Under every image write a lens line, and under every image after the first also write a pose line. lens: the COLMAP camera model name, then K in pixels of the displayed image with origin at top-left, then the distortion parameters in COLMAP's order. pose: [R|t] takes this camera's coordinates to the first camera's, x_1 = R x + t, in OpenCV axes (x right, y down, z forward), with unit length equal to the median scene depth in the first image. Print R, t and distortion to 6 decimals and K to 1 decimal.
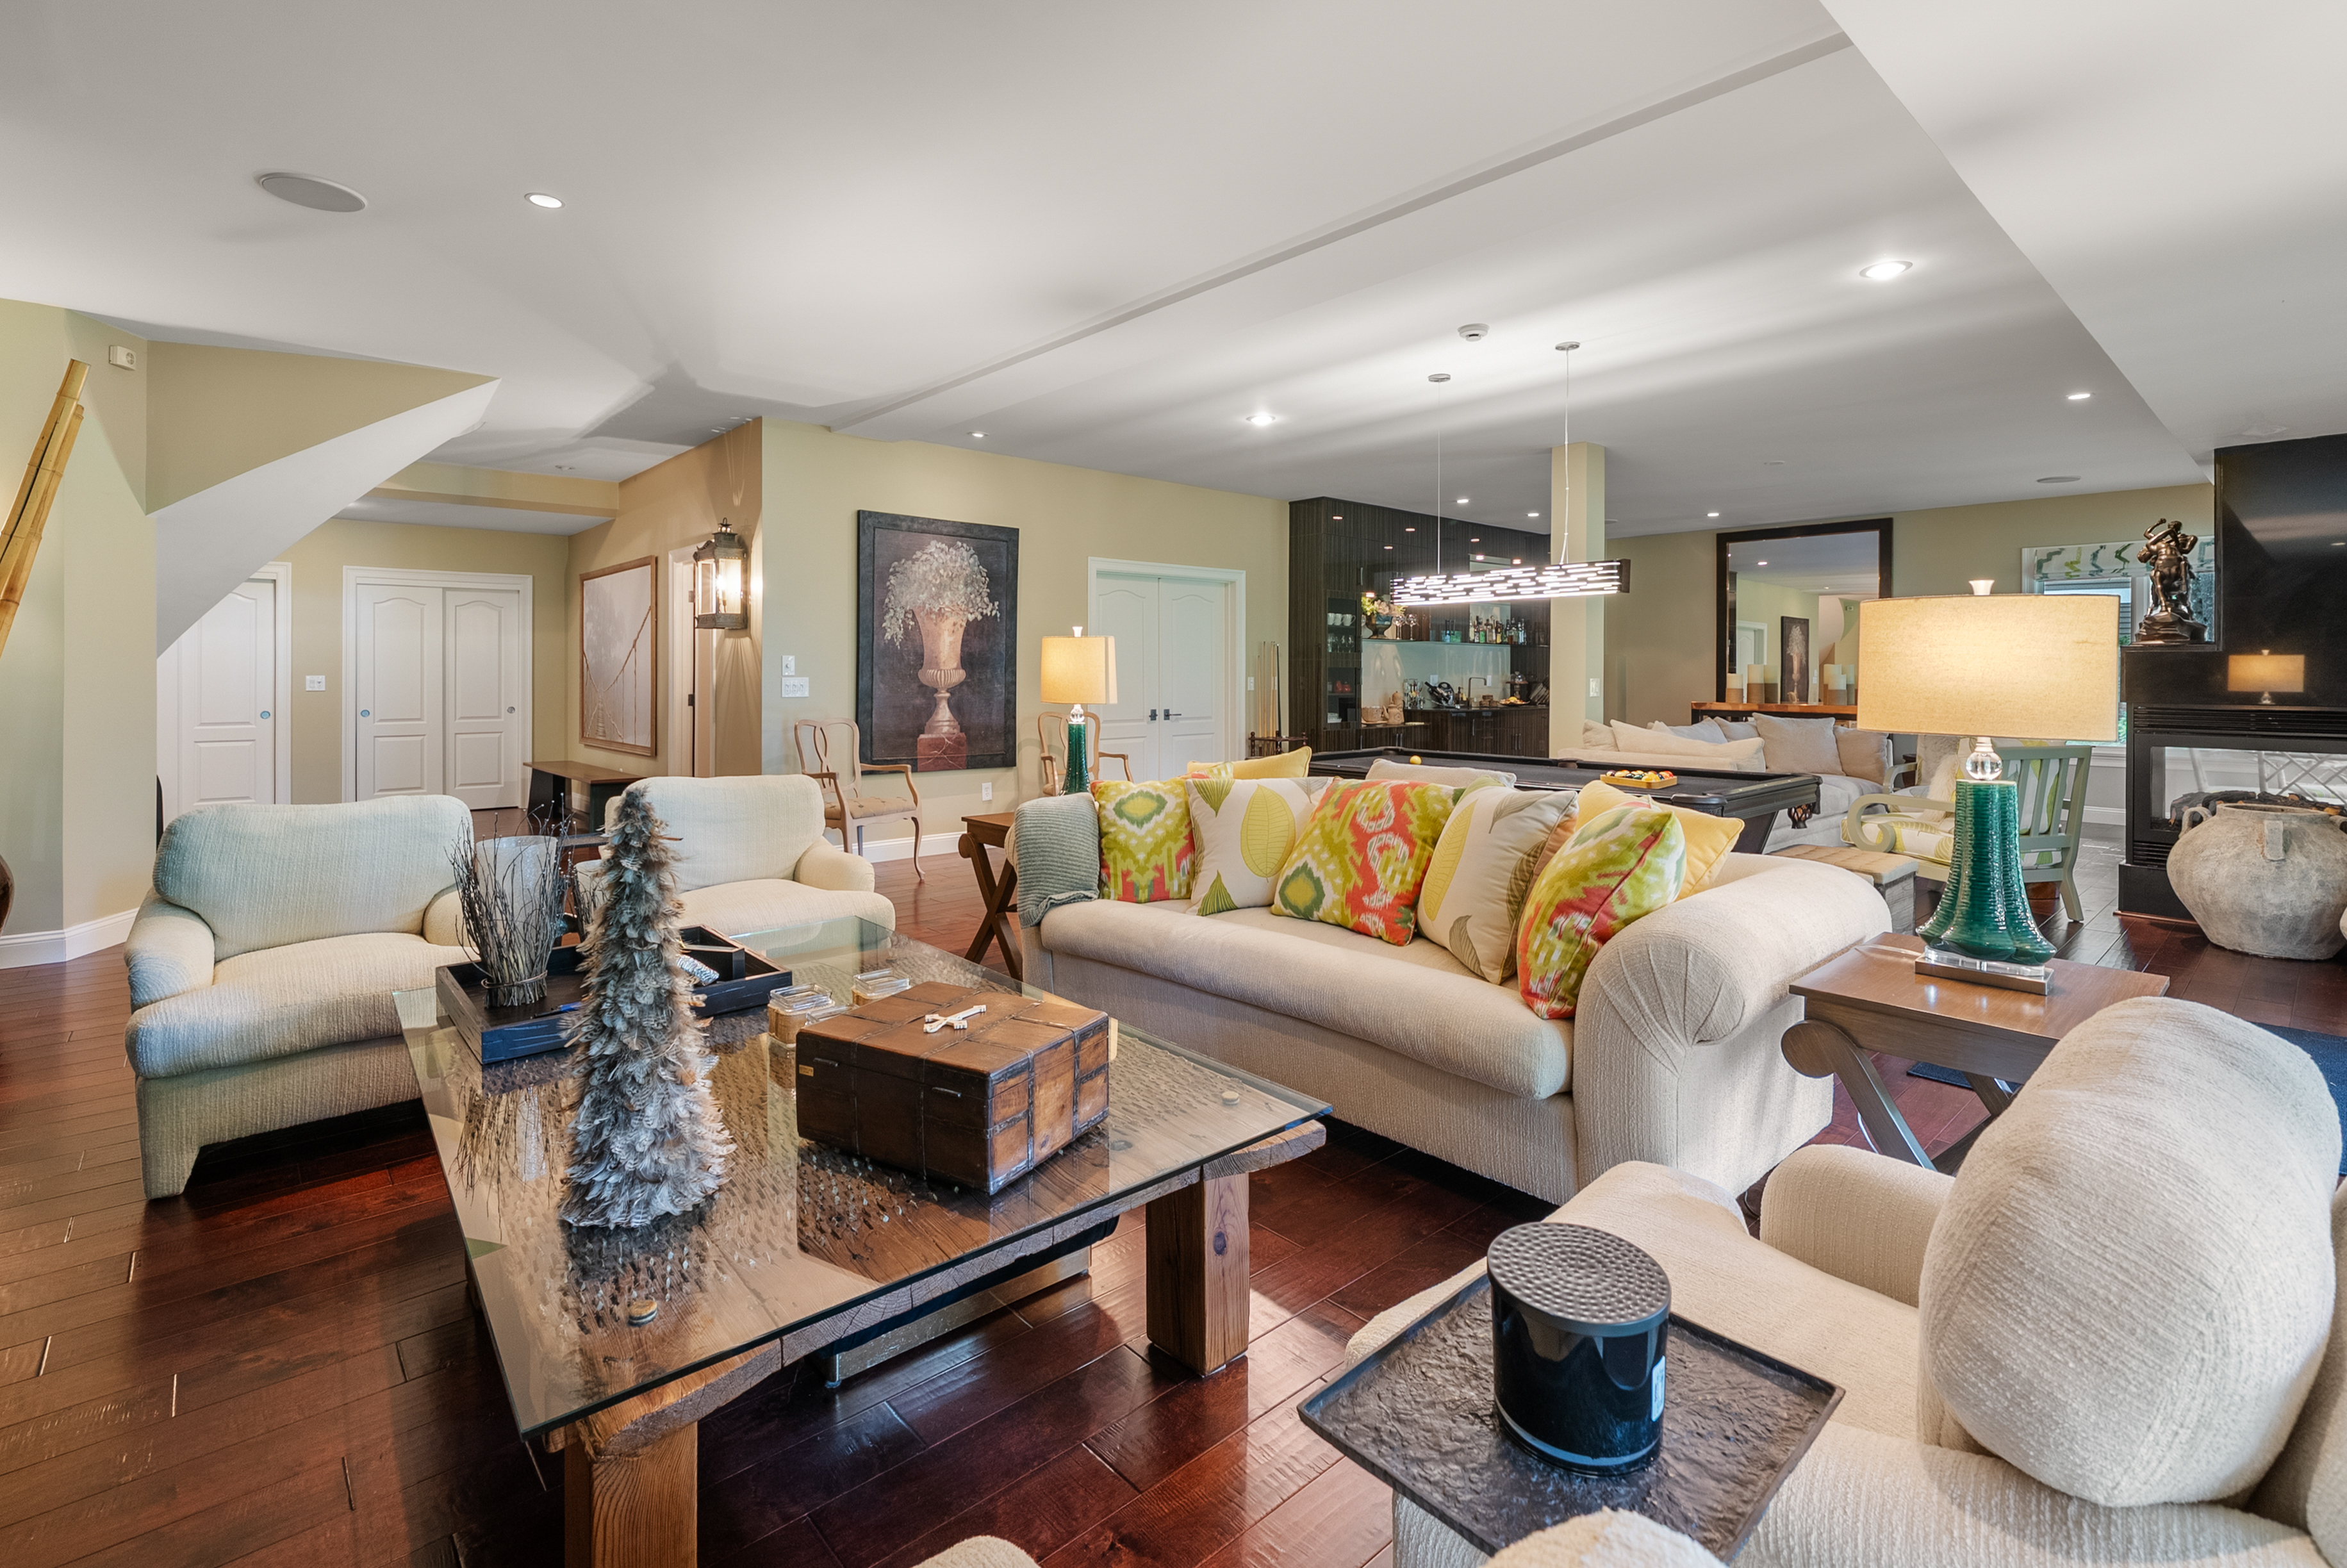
lens RADIAL K [[1109.6, 0, 1148.1], [0, 1109.6, 714.8], [0, 0, 1]] dist [0.001994, 0.001192]
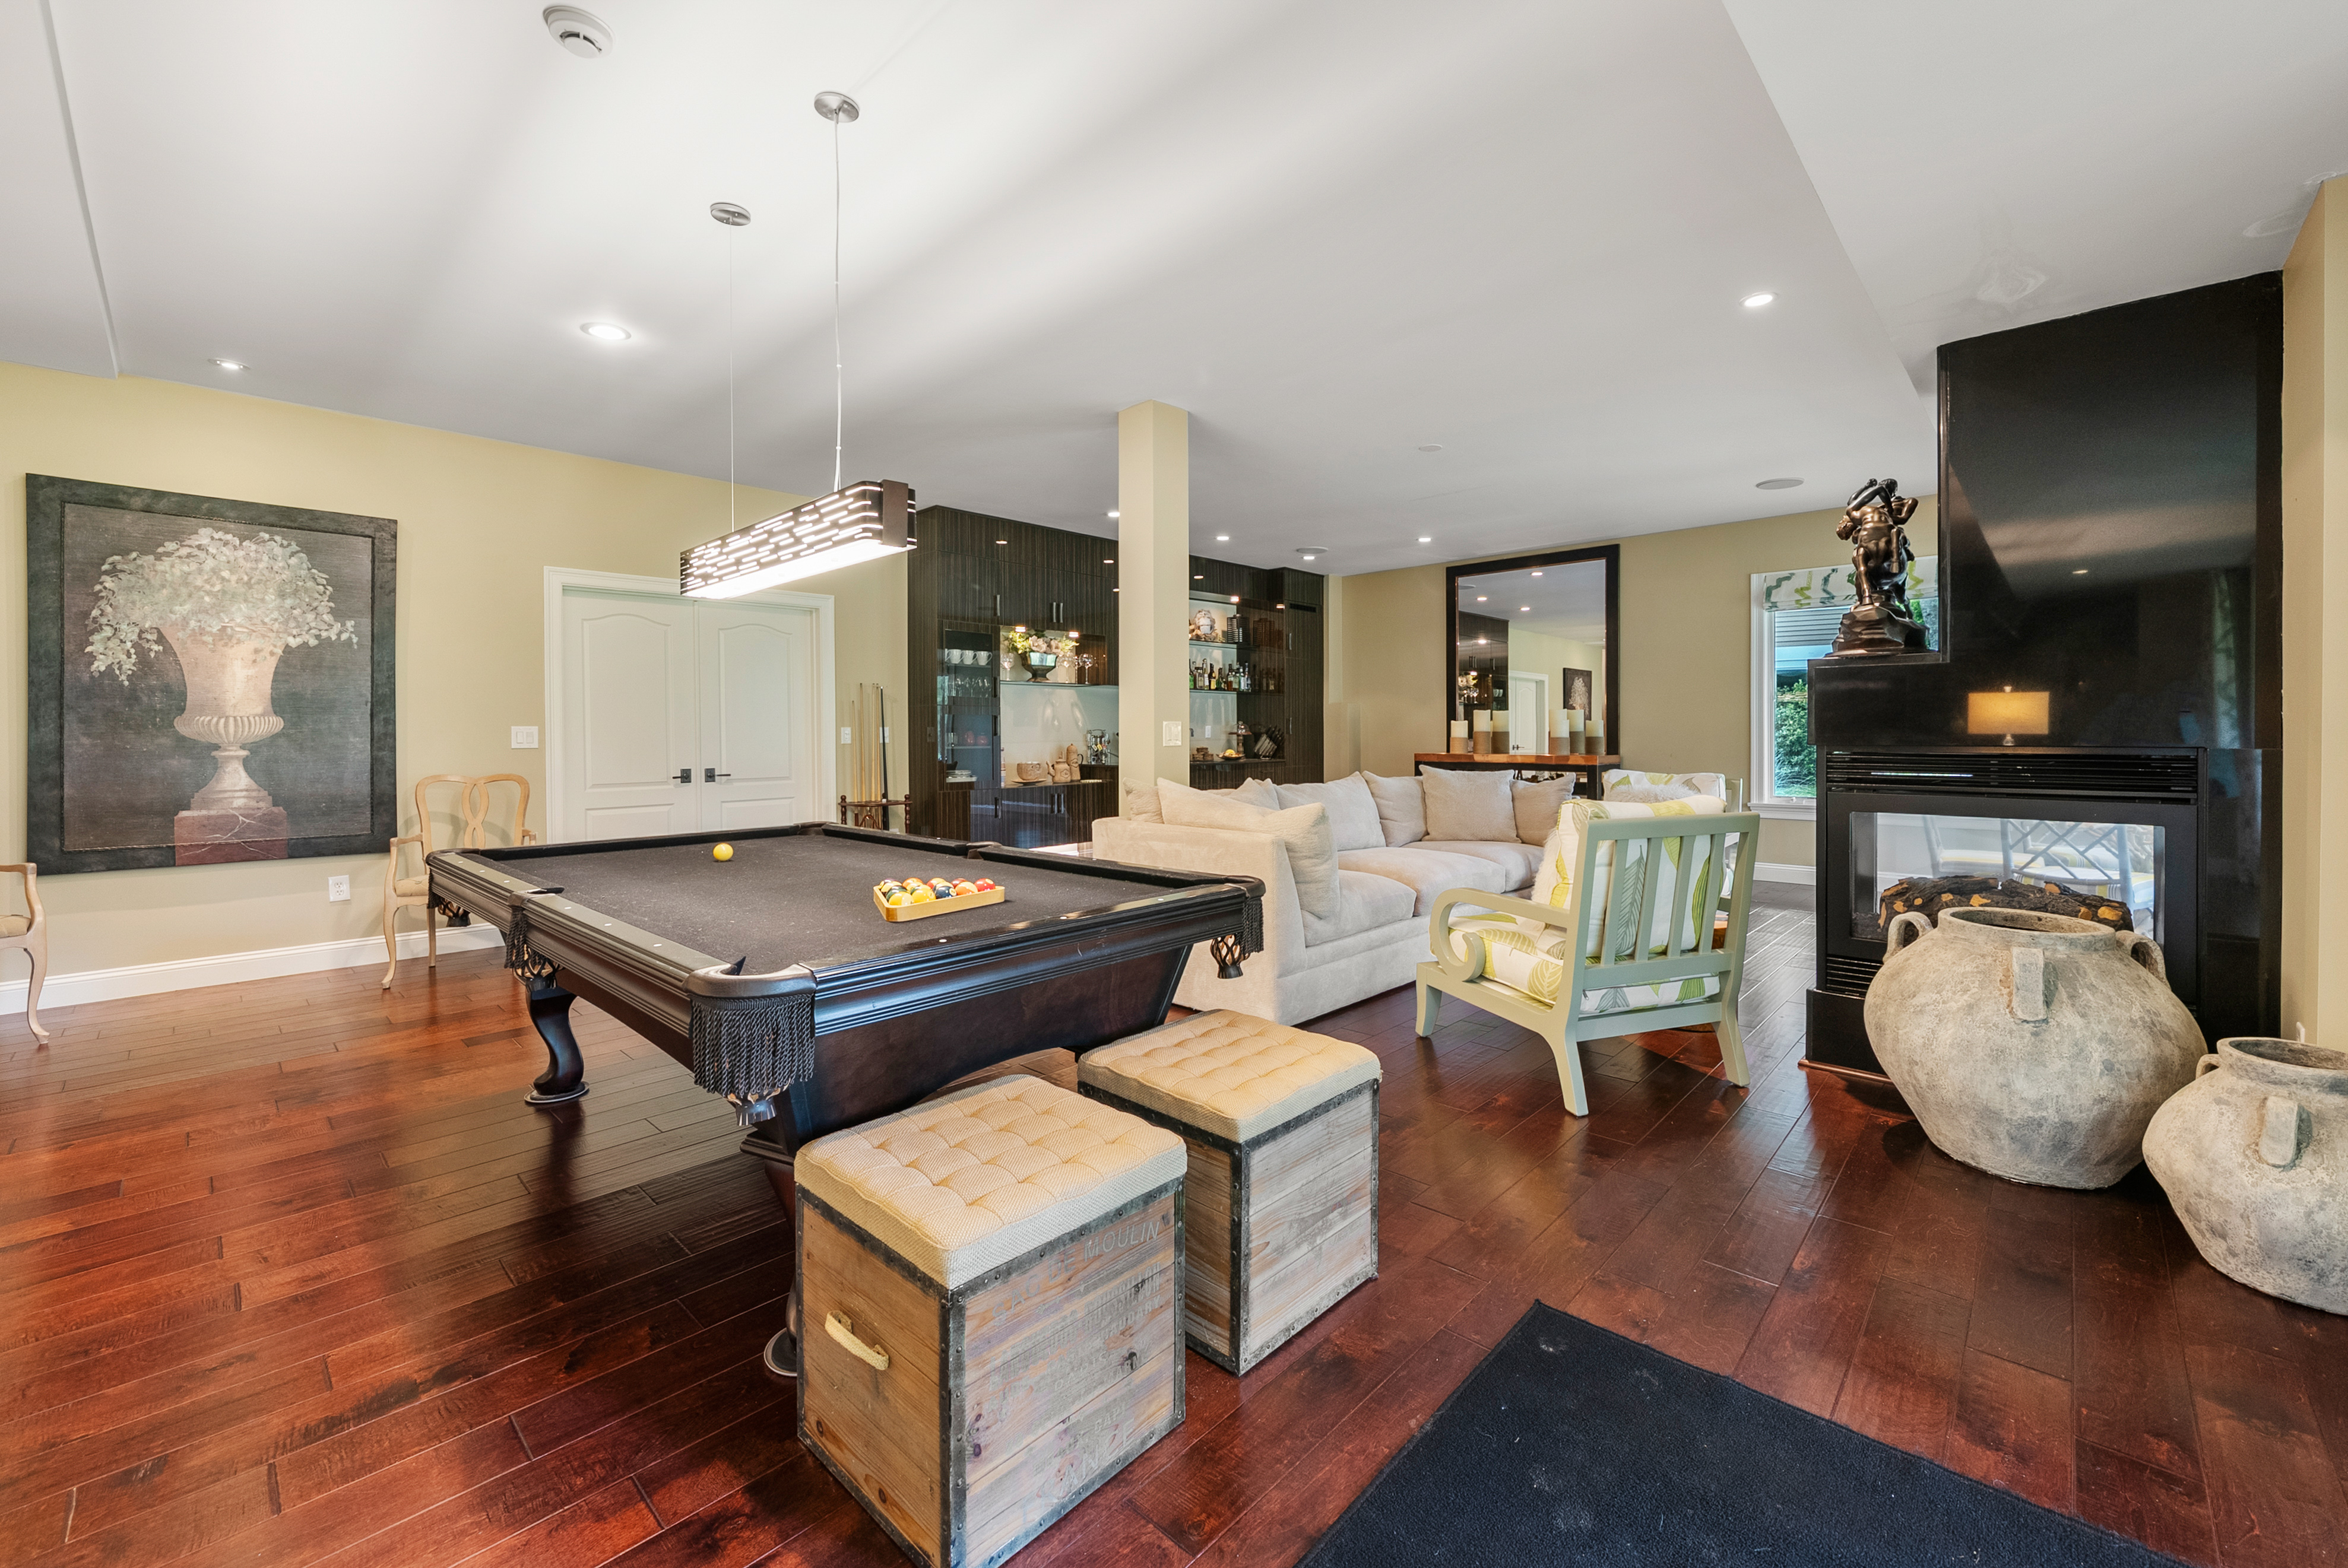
lens RADIAL K [[954.5, 0, 1180.2], [0, 954.5, 779.9], [0, 0, 1]] dist [0.001316, -0.000540]
pose [[0.997041, -0.012751, 0.075805, 0.397092], [0.011909, 0.999862, 0.011557, -0.001138], [-0.075942, -0.010620, 0.997056, 0.399752]]
